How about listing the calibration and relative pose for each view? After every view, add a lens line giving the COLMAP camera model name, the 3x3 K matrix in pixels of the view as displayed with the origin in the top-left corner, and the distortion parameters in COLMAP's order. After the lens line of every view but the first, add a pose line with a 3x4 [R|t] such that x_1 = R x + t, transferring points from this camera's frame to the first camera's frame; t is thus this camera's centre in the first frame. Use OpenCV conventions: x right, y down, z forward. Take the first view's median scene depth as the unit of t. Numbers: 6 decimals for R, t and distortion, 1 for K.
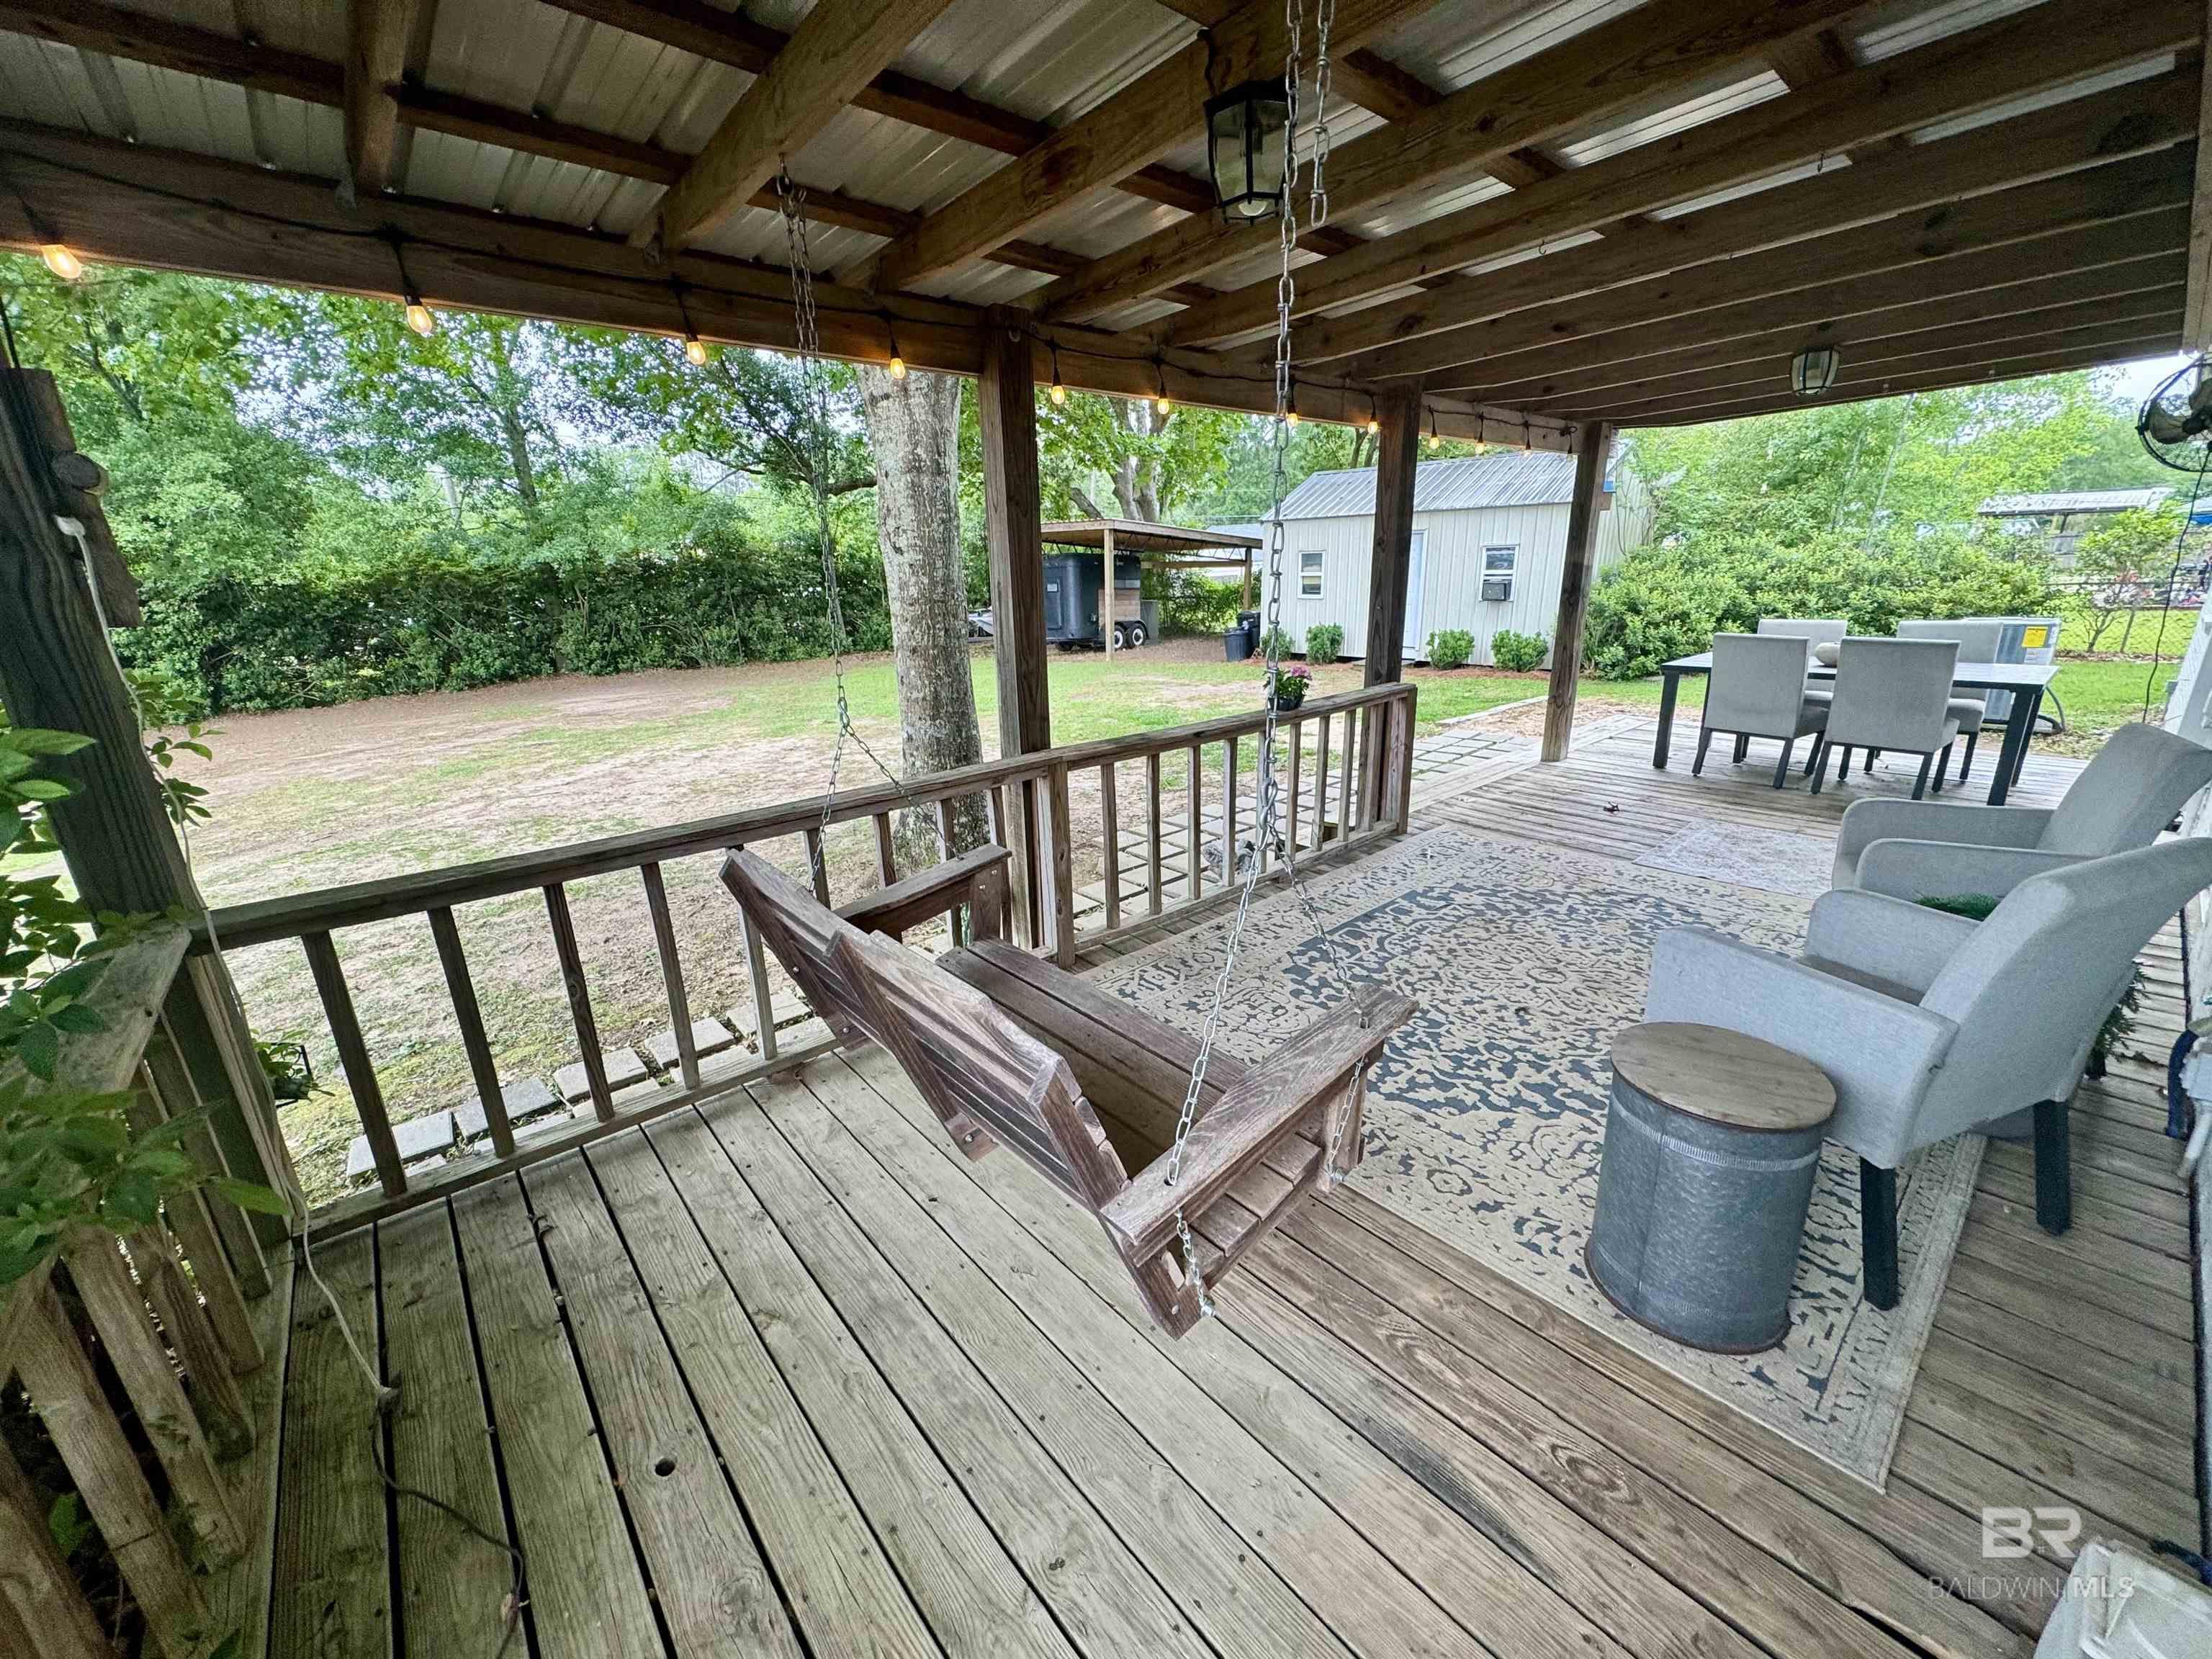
lens RADIAL K [[861.1, 0, 1106.0], [0, 861.1, 829.5], [0, 0, 1]] dist [0.000039, 0.000015]
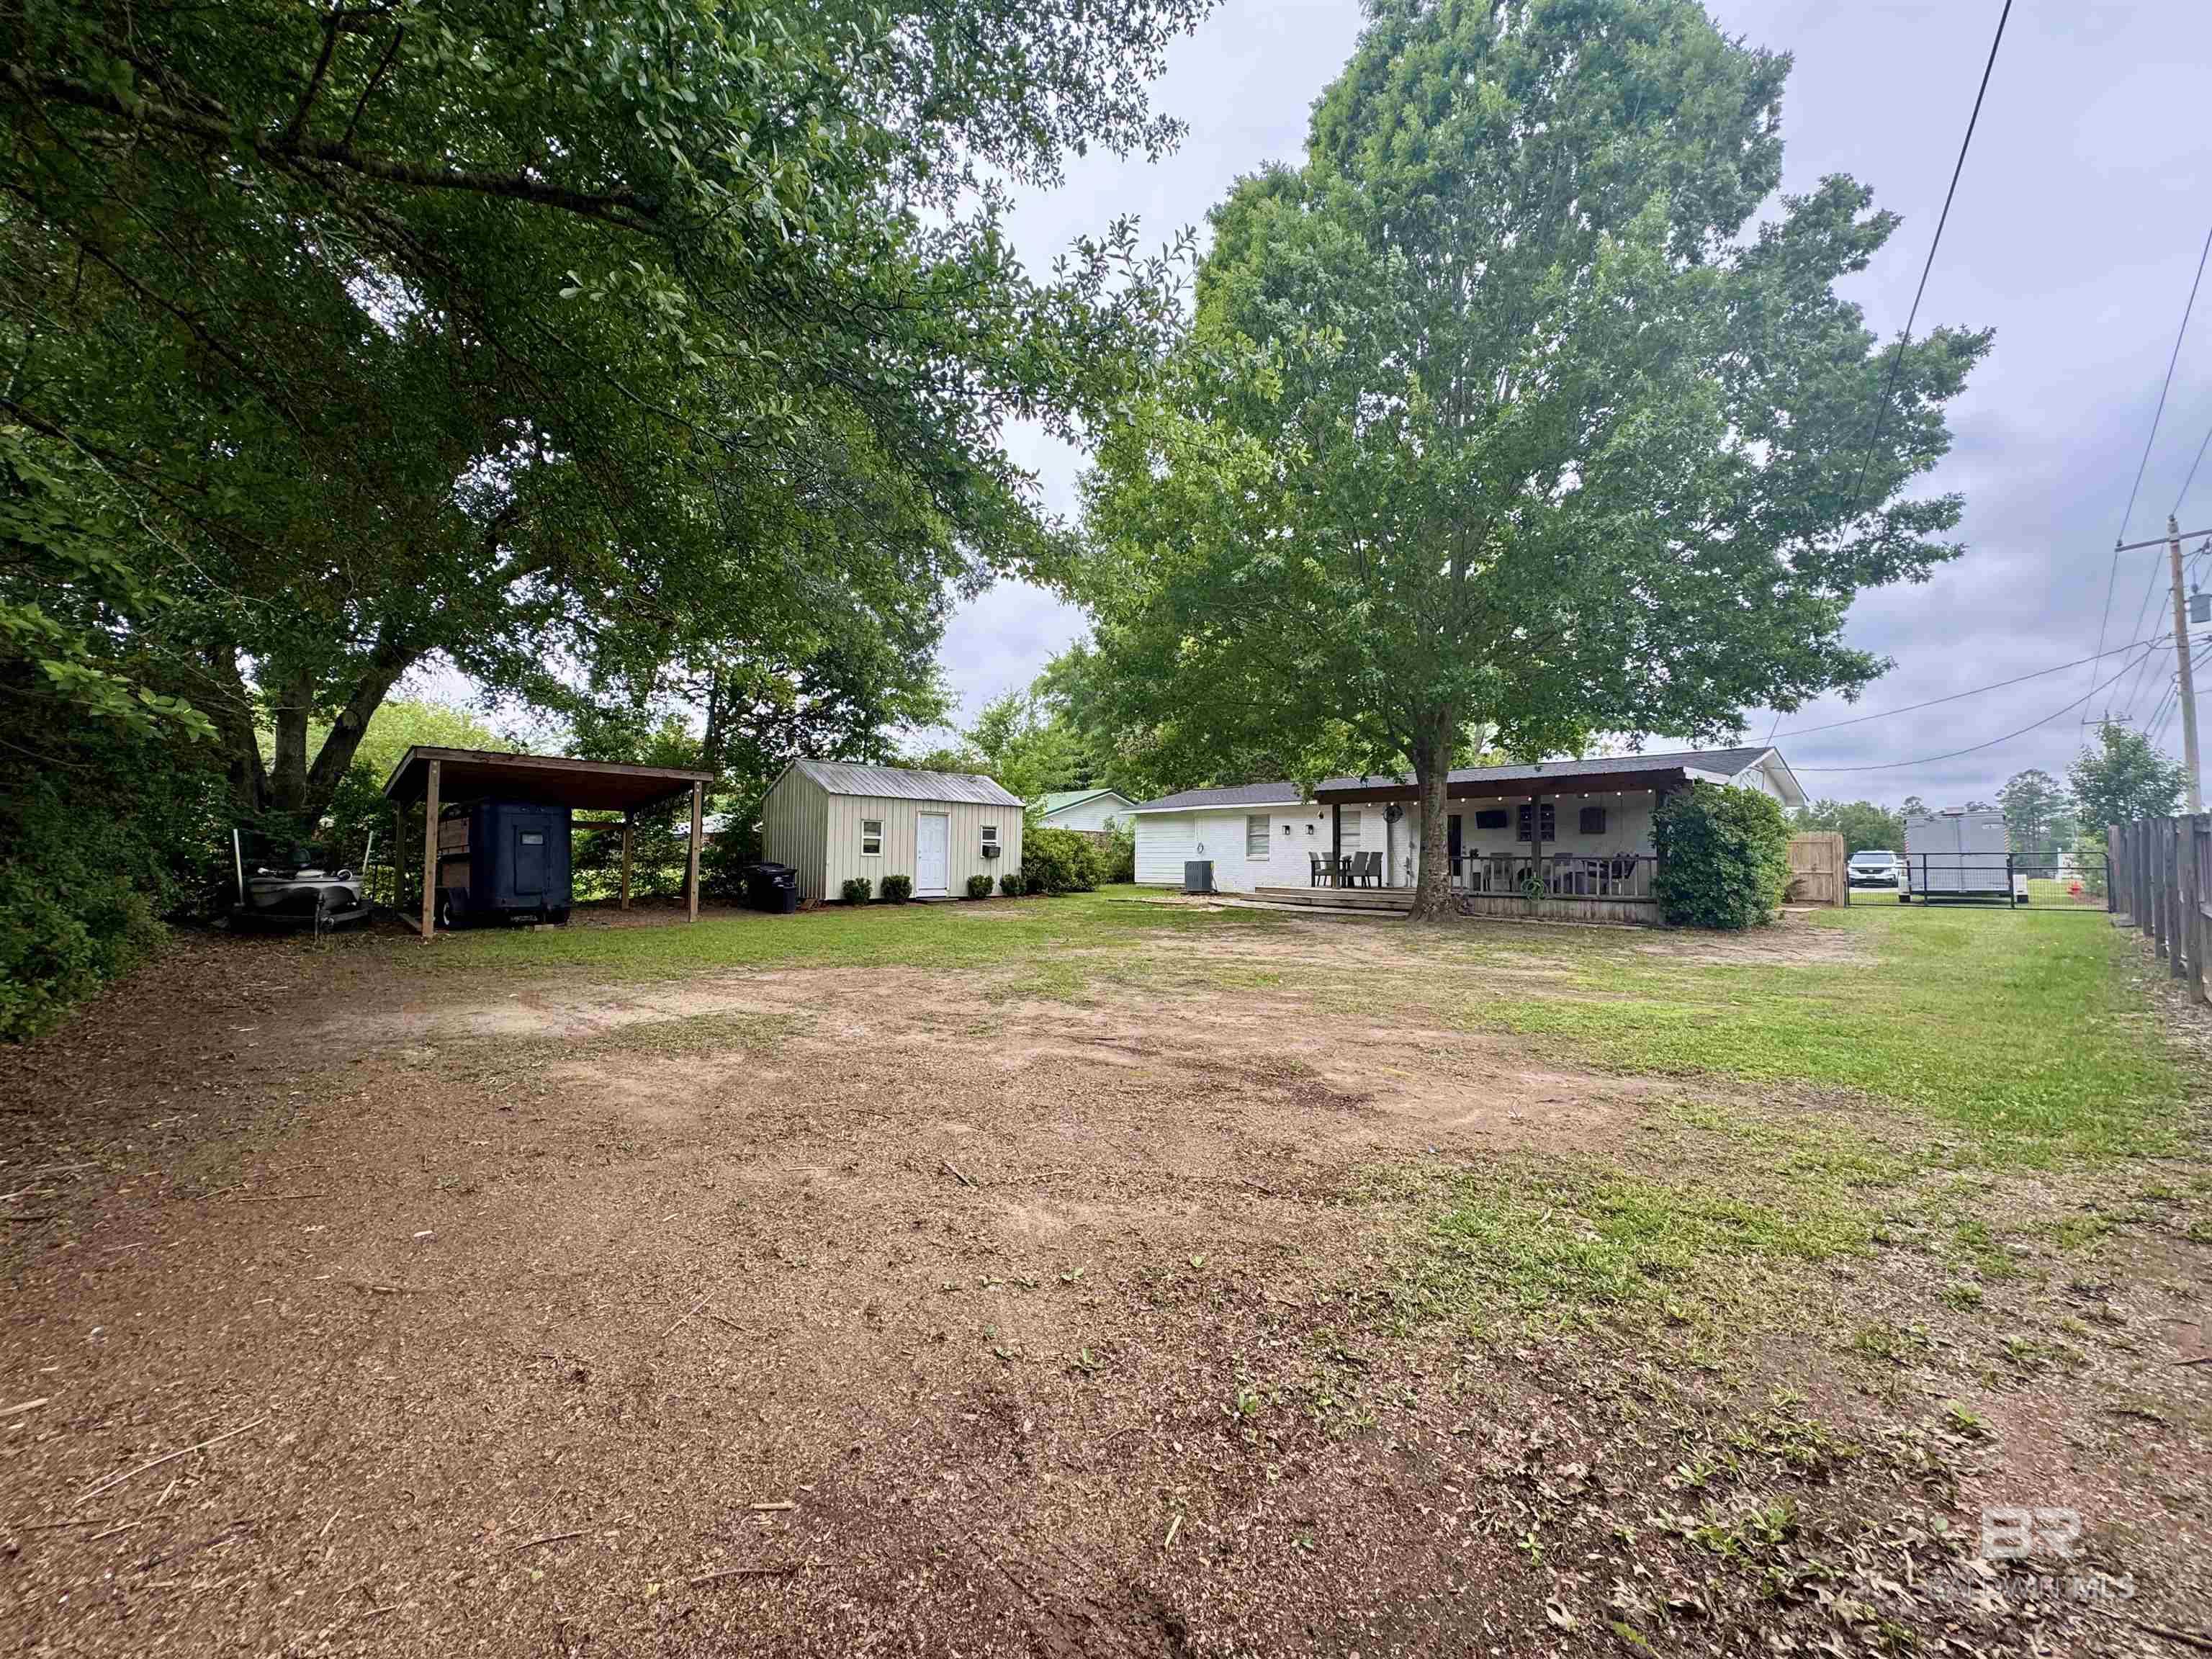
lens RADIAL K [[890.6, 0, 1106.0], [0, 890.6, 829.5], [0, 0, 1]] dist [-0.000963, 0.000049]
pose [[-0.028098, 0.058317, 0.997903, -0.849676], [0.282532, 0.958055, -0.048033, -0.112466], [-0.958846, 0.280590, -0.043395, 0.556478]]
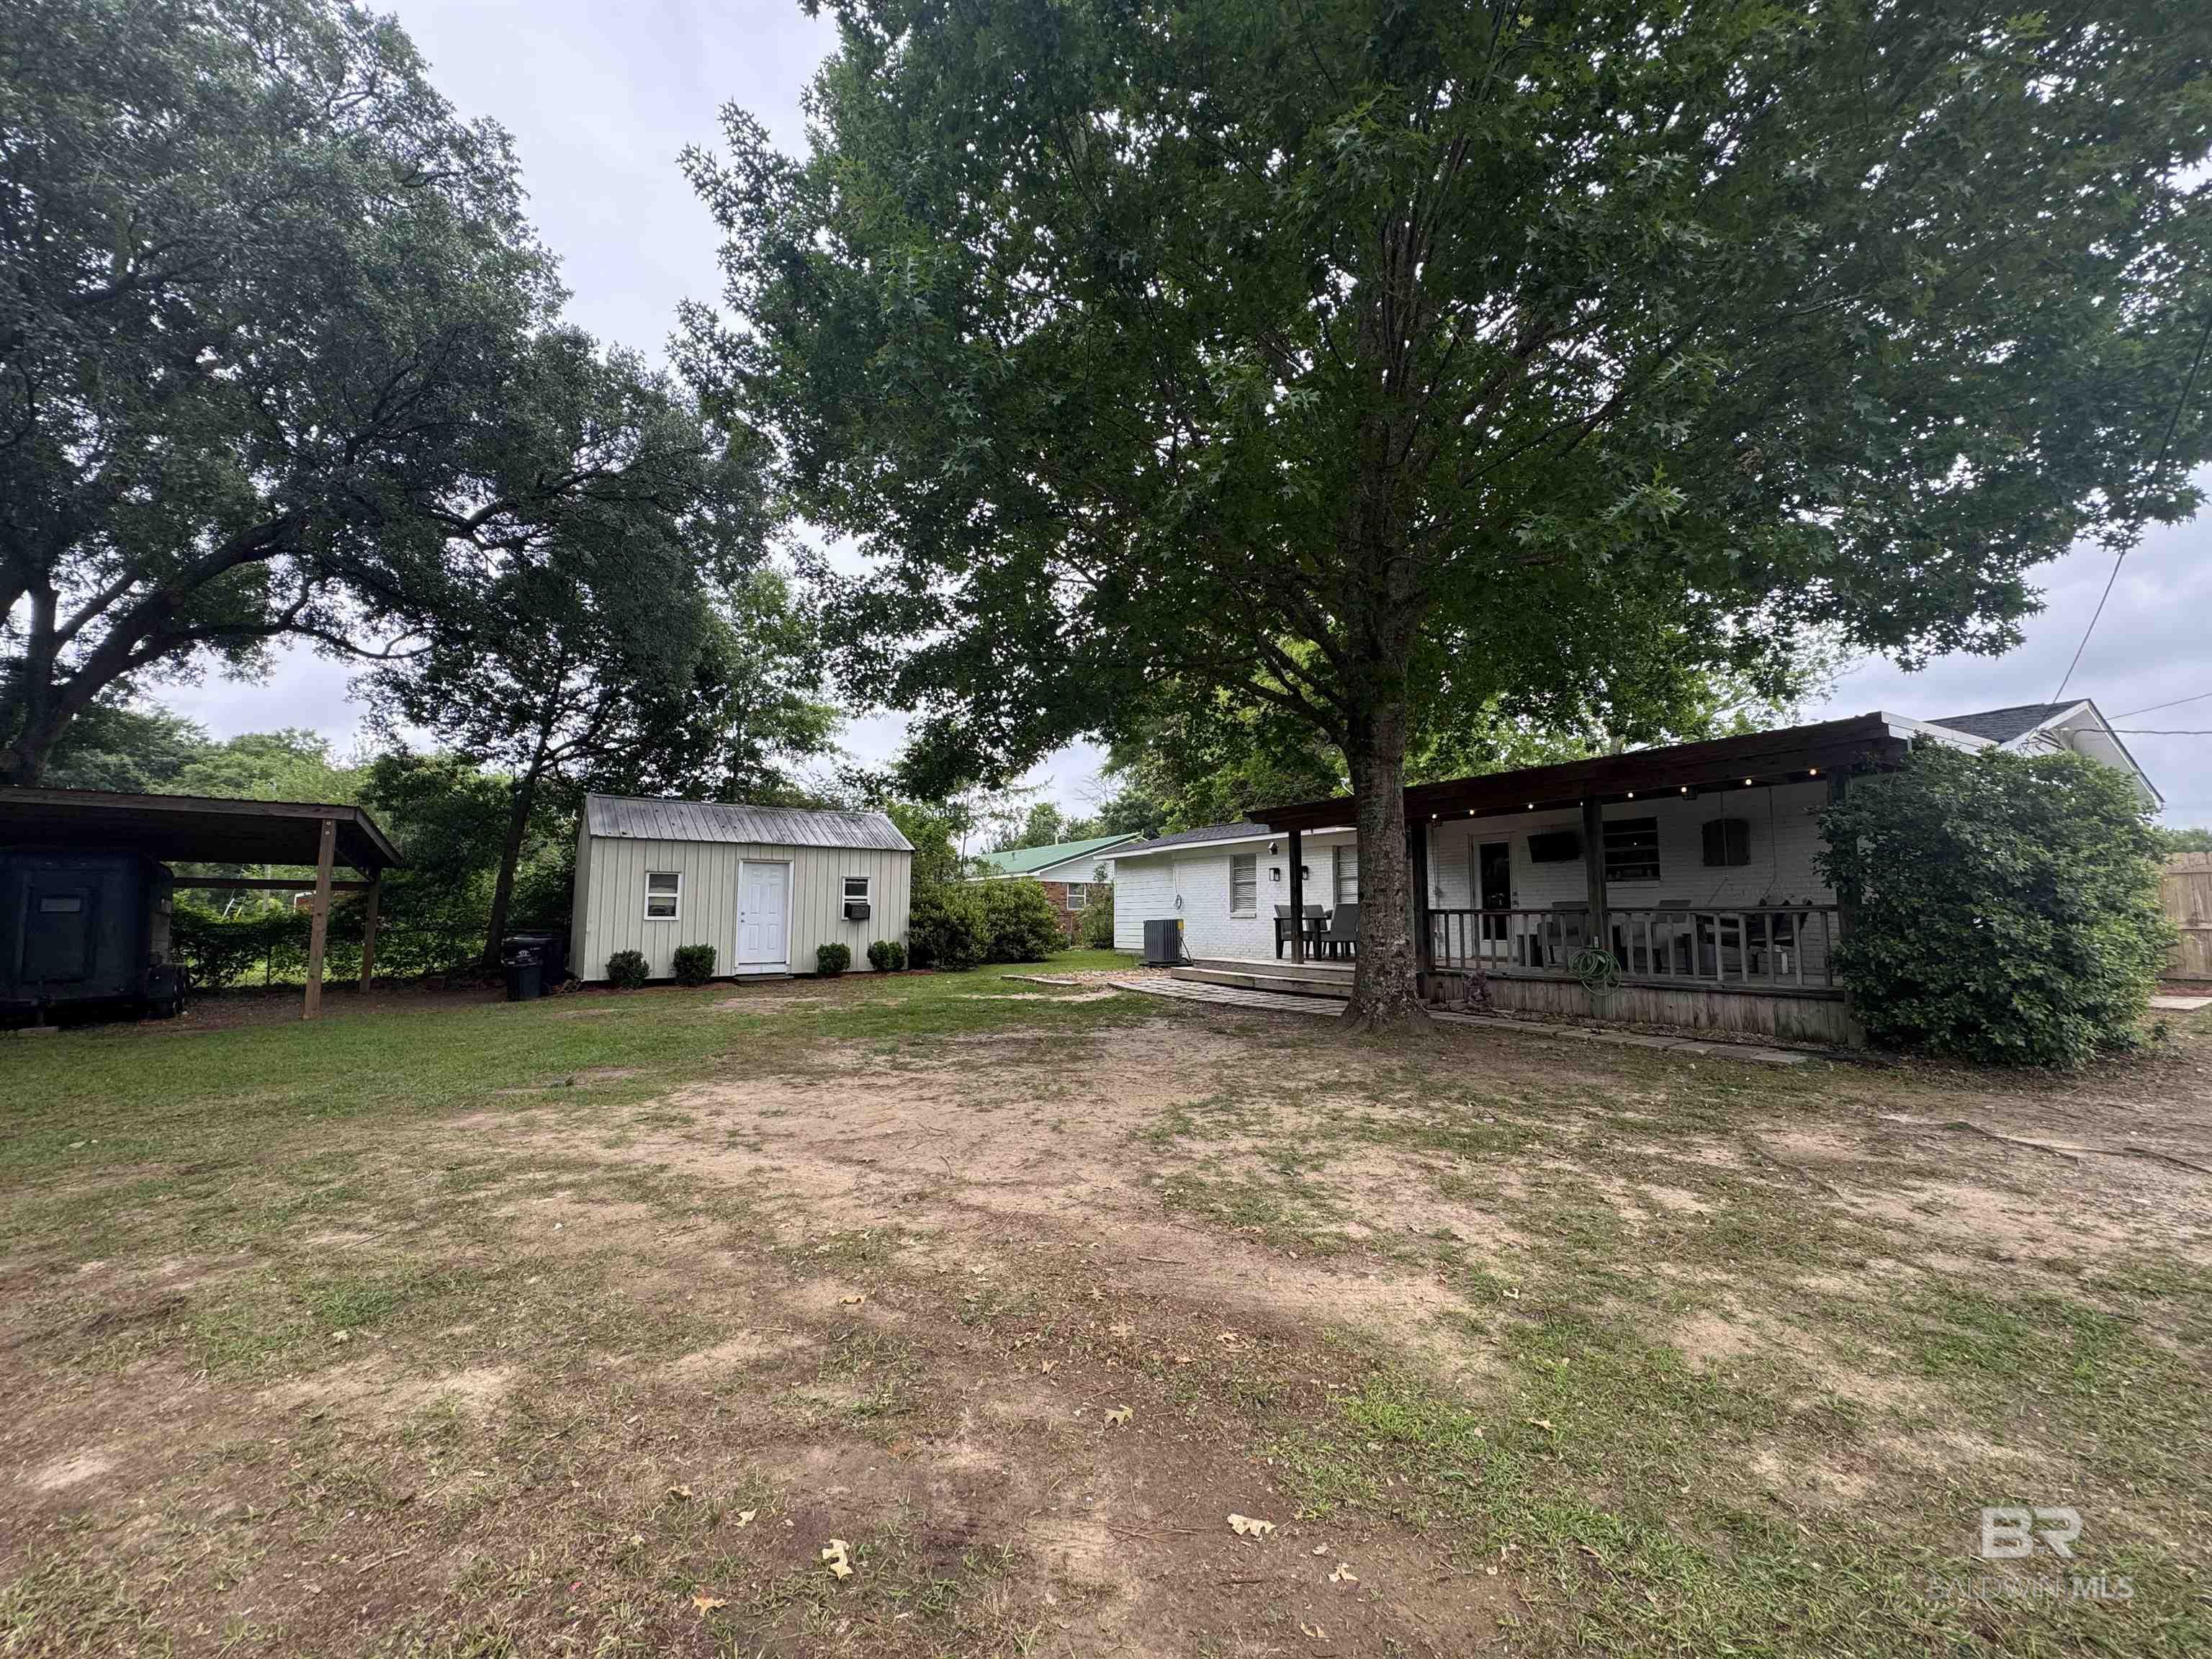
lens RADIAL K [[890.6, 0, 1106.0], [0, 890.6, 829.5], [0, 0, 1]] dist [-0.000963, 0.000049]
pose [[0.149944, 0.120201, 0.981361, -0.512908], [0.288189, 0.944166, -0.159678, -0.051368], [-0.945761, 0.306760, 0.106931, 0.315919]]
